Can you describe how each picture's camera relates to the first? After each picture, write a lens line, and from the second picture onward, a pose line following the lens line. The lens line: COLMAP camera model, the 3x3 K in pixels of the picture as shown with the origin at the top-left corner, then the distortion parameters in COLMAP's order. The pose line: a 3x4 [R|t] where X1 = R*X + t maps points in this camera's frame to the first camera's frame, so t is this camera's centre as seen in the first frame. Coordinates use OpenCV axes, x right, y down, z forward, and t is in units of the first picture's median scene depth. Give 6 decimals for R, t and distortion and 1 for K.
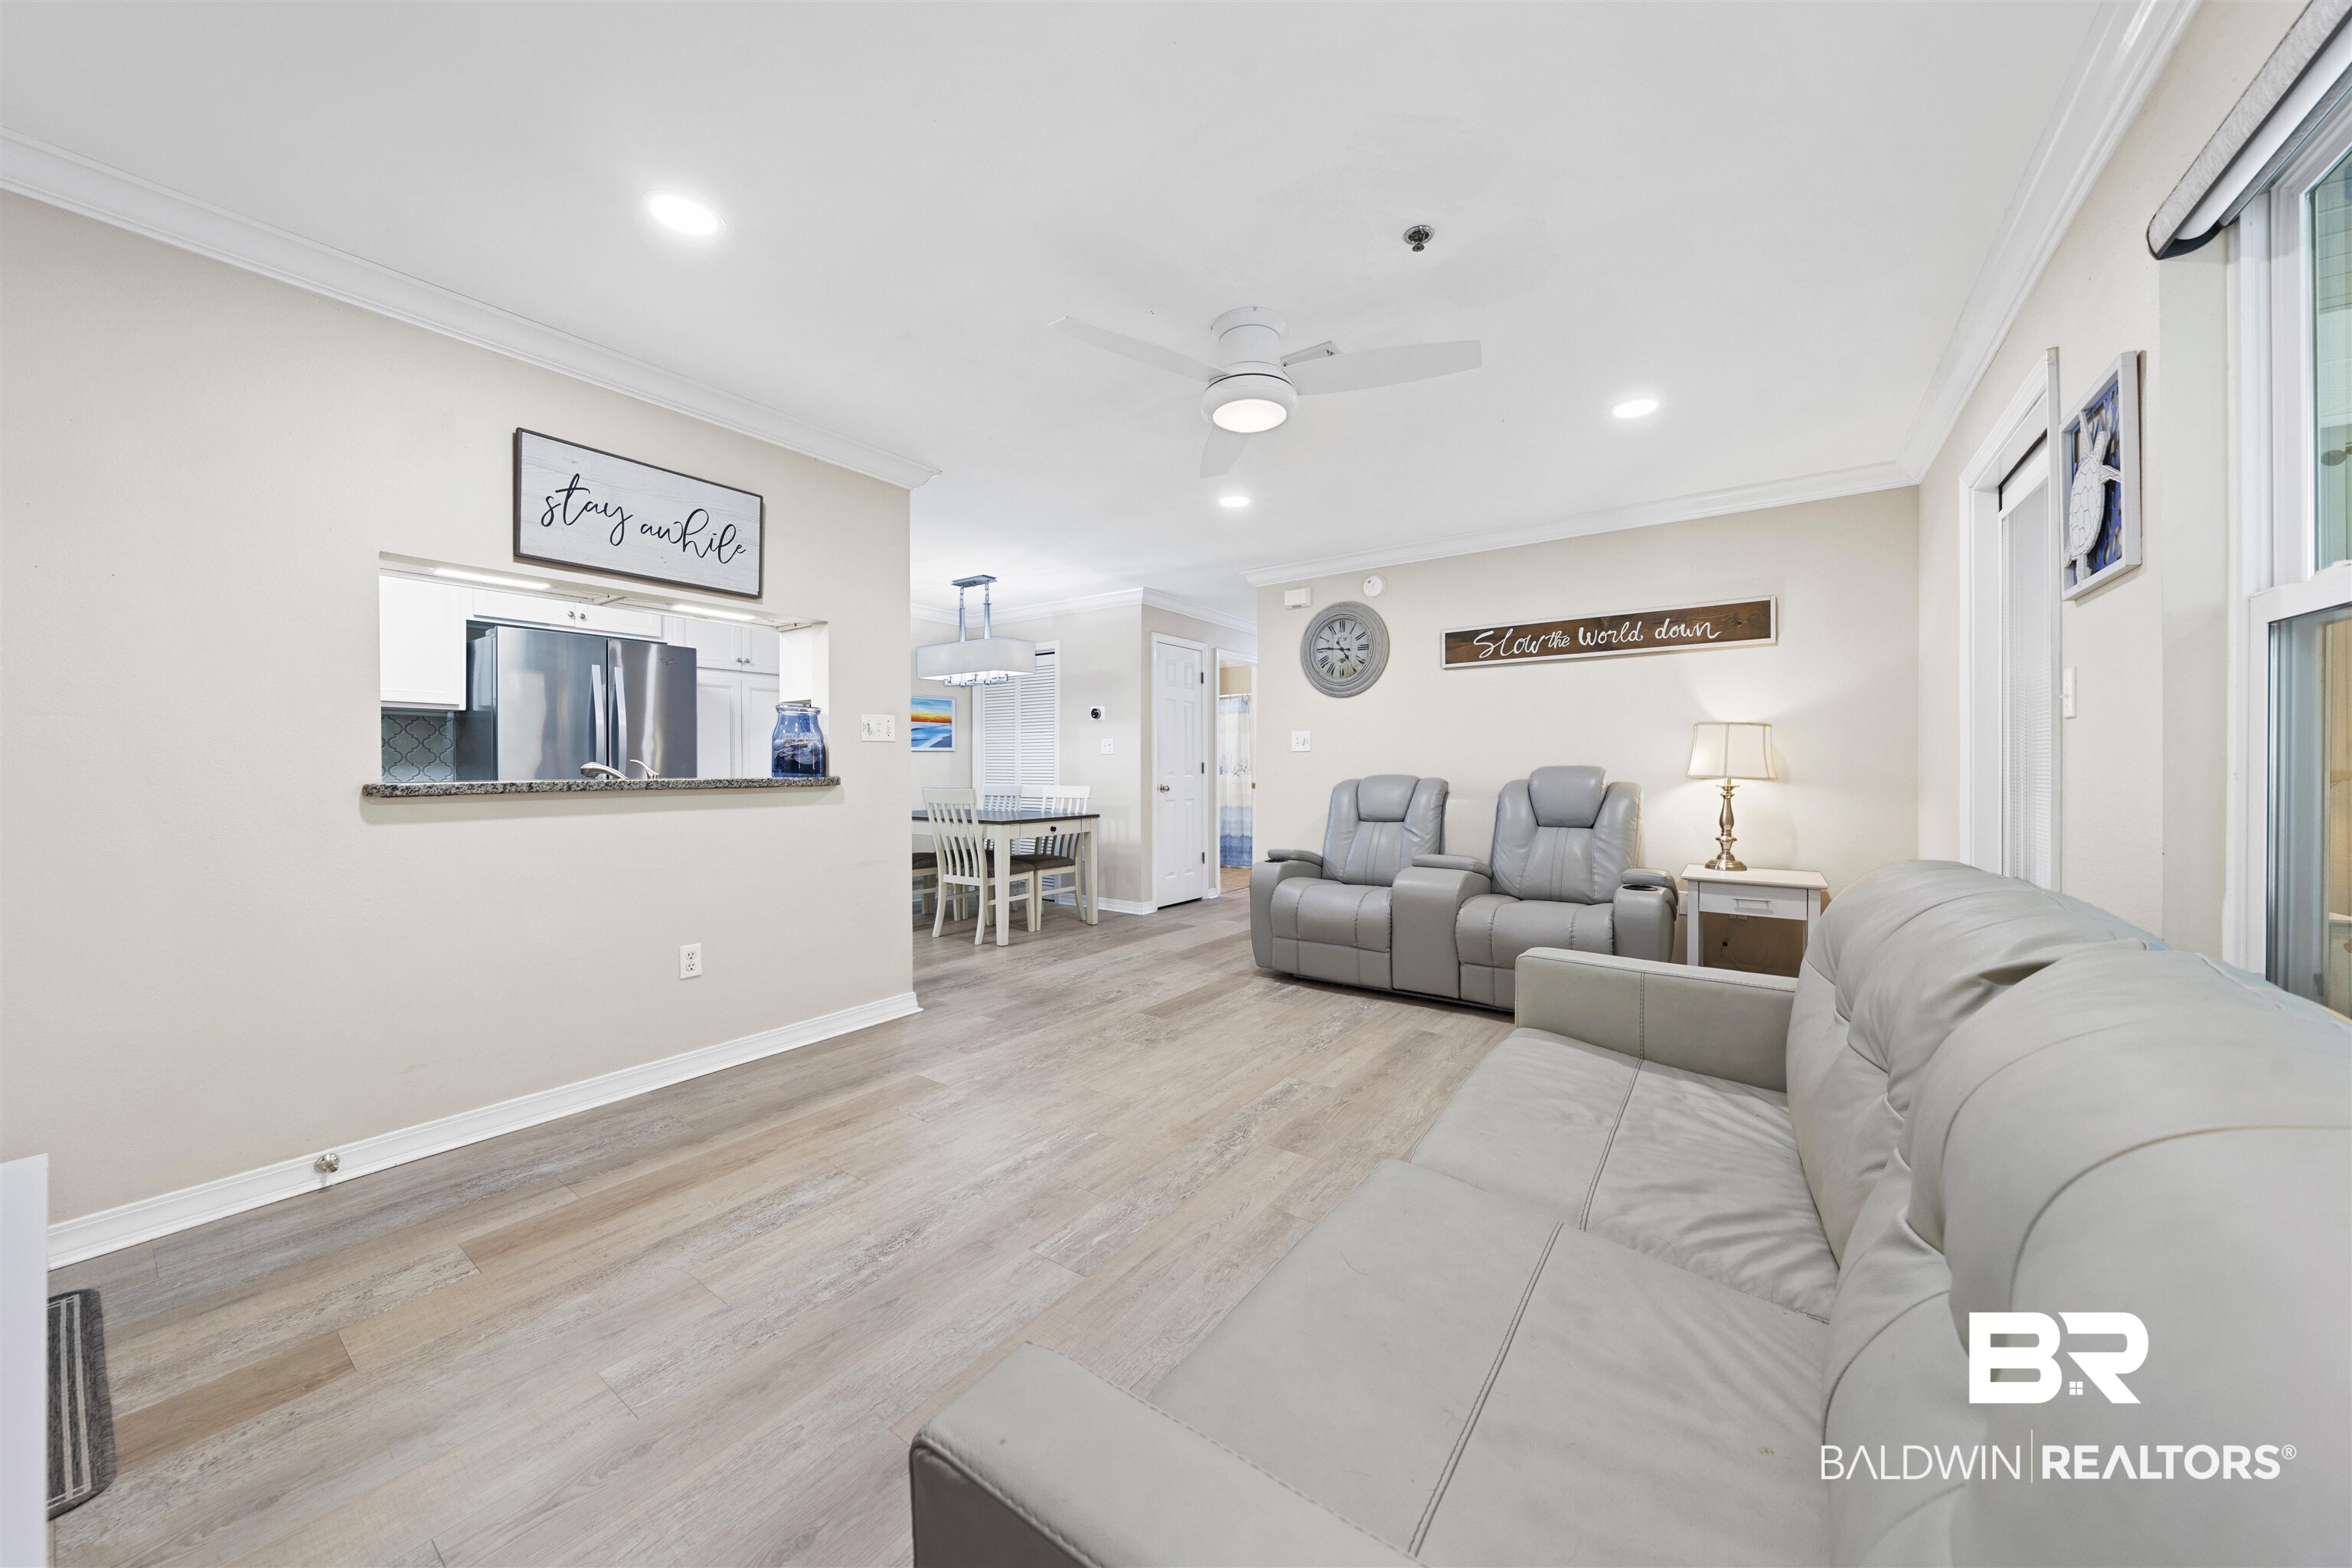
lens RADIAL K [[810.9, 0, 1171.8], [0, 810.9, 779.9], [0, 0, 1]] dist [-0.005335, 0.000079]
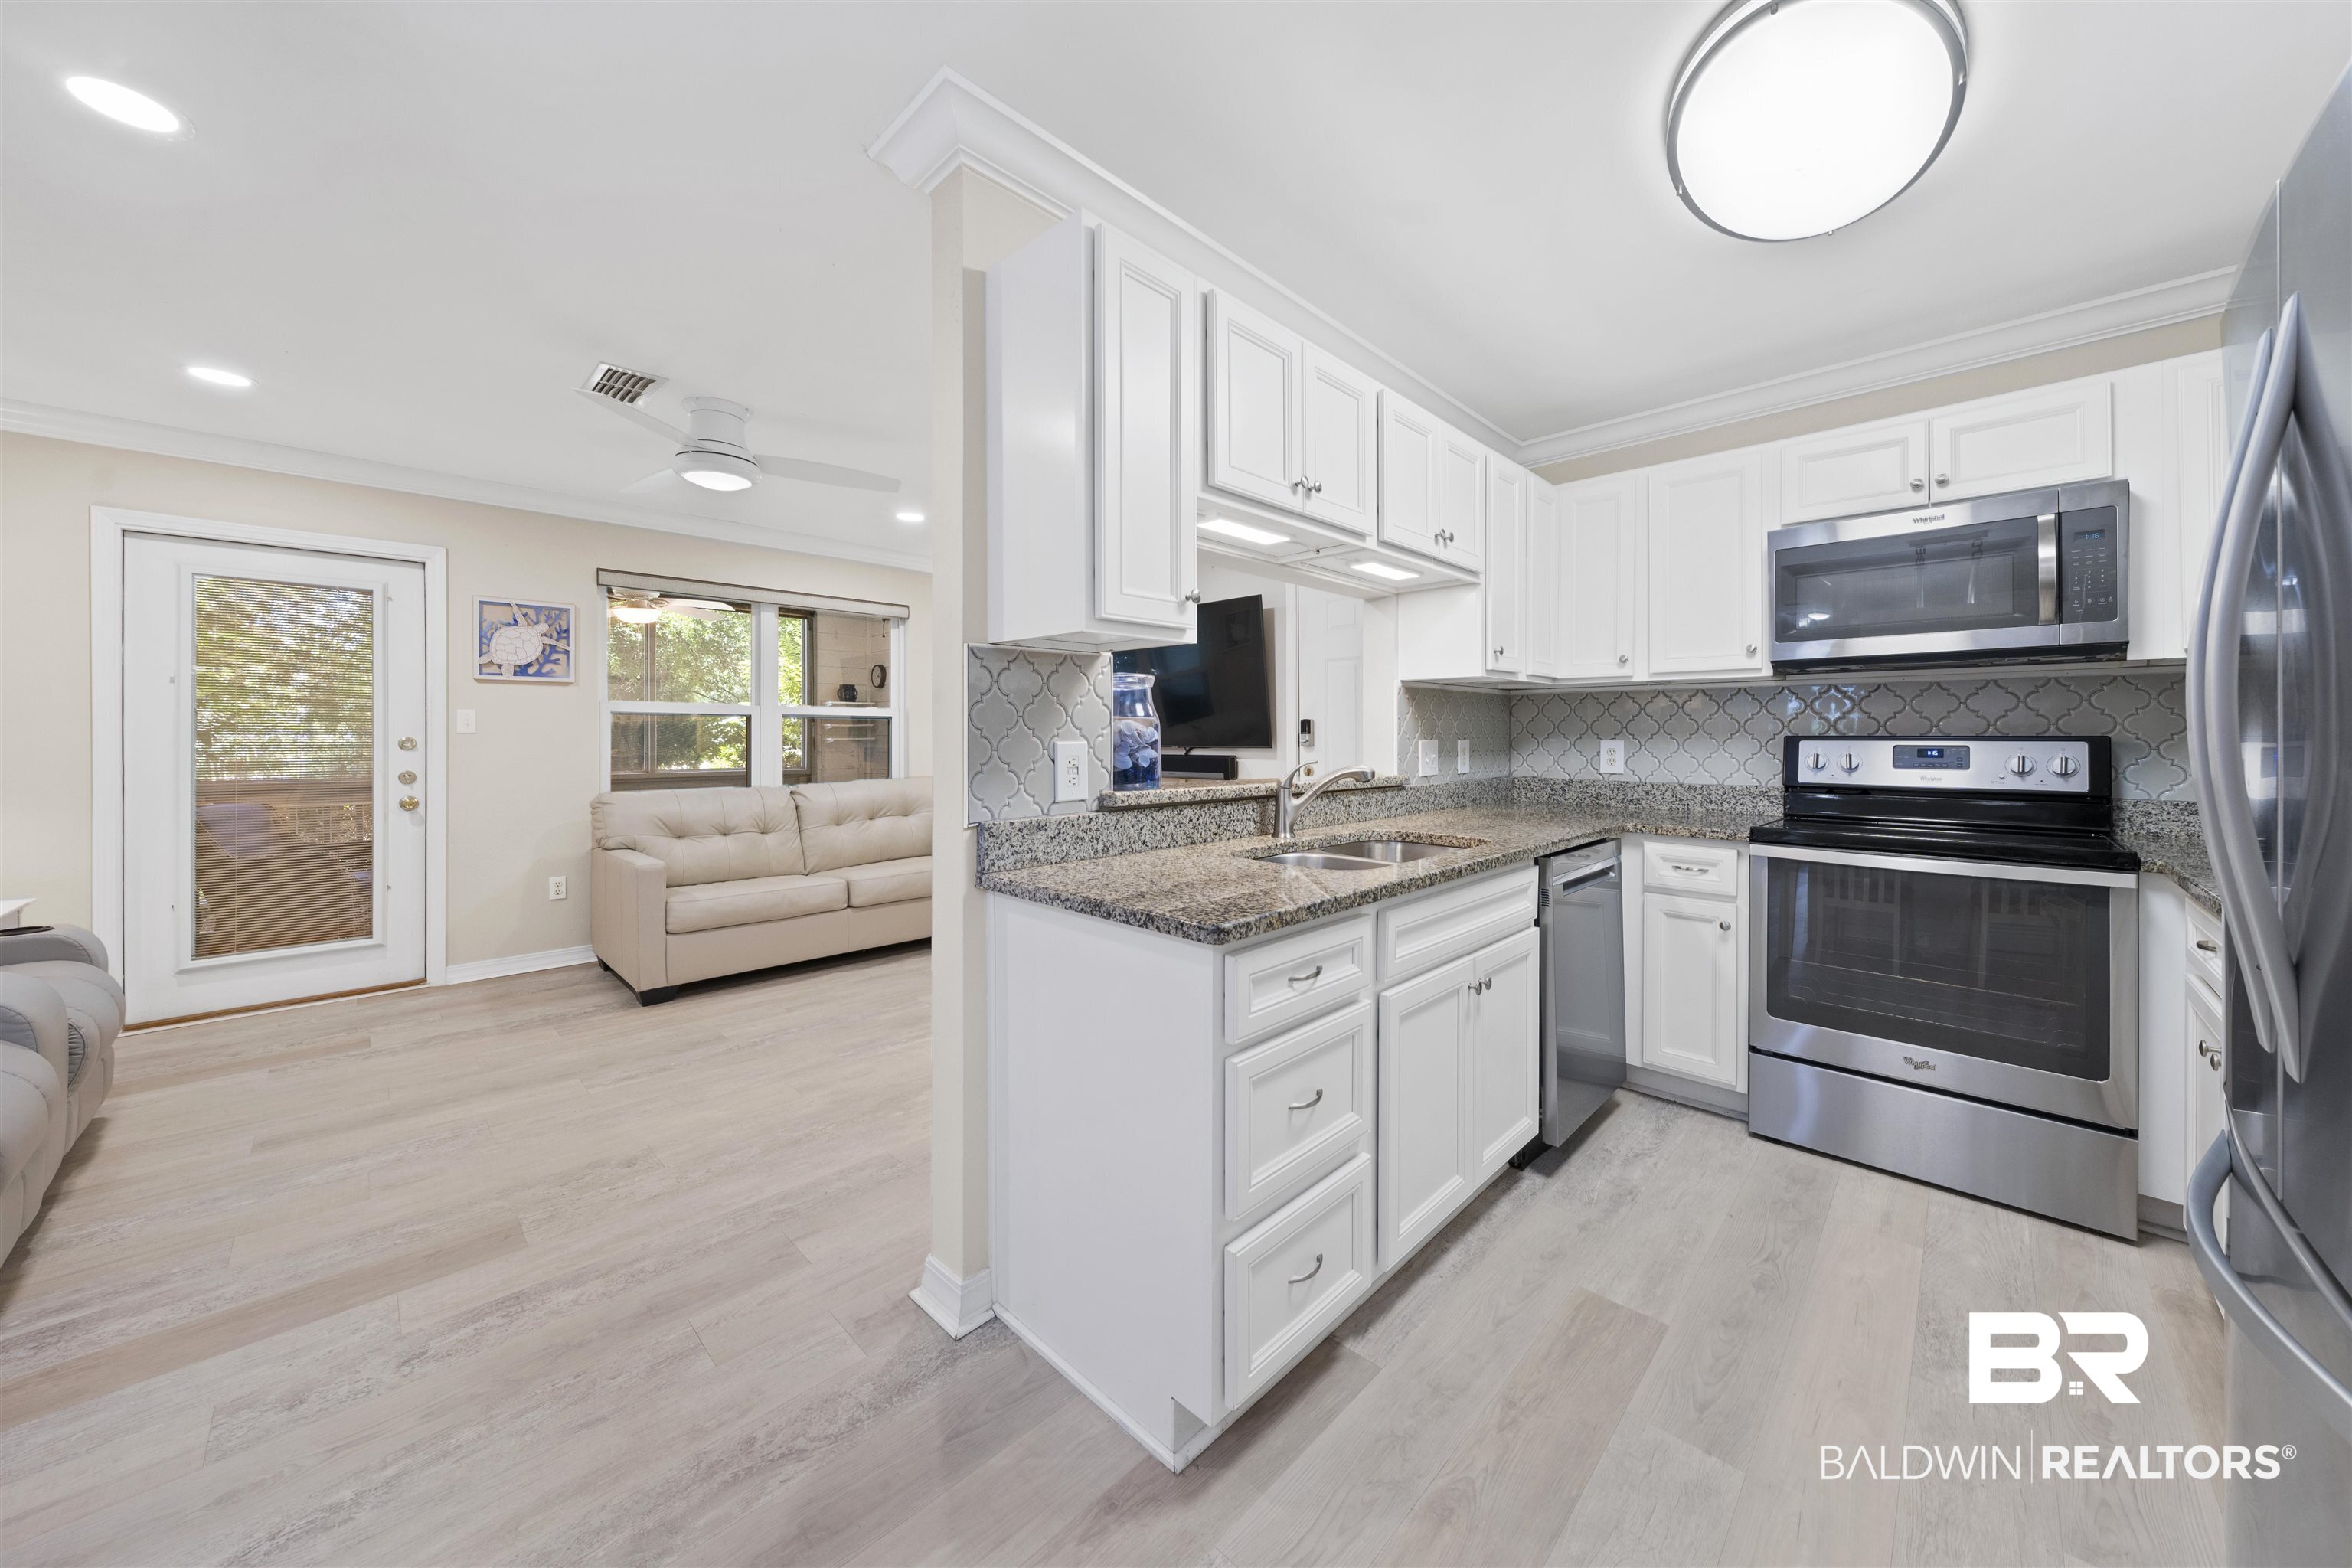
lens RADIAL K [[823.0, 0, 1178.6], [0, 823.0, 734.5], [0, 0, 1]] dist [-0.004312, -0.000003]
pose [[-0.988693, 0.001602, 0.149948, -0.618110], [0.003454, 0.999921, 0.012093, -0.054180], [-0.149916, 0.012474, -0.988620, 1.675347]]
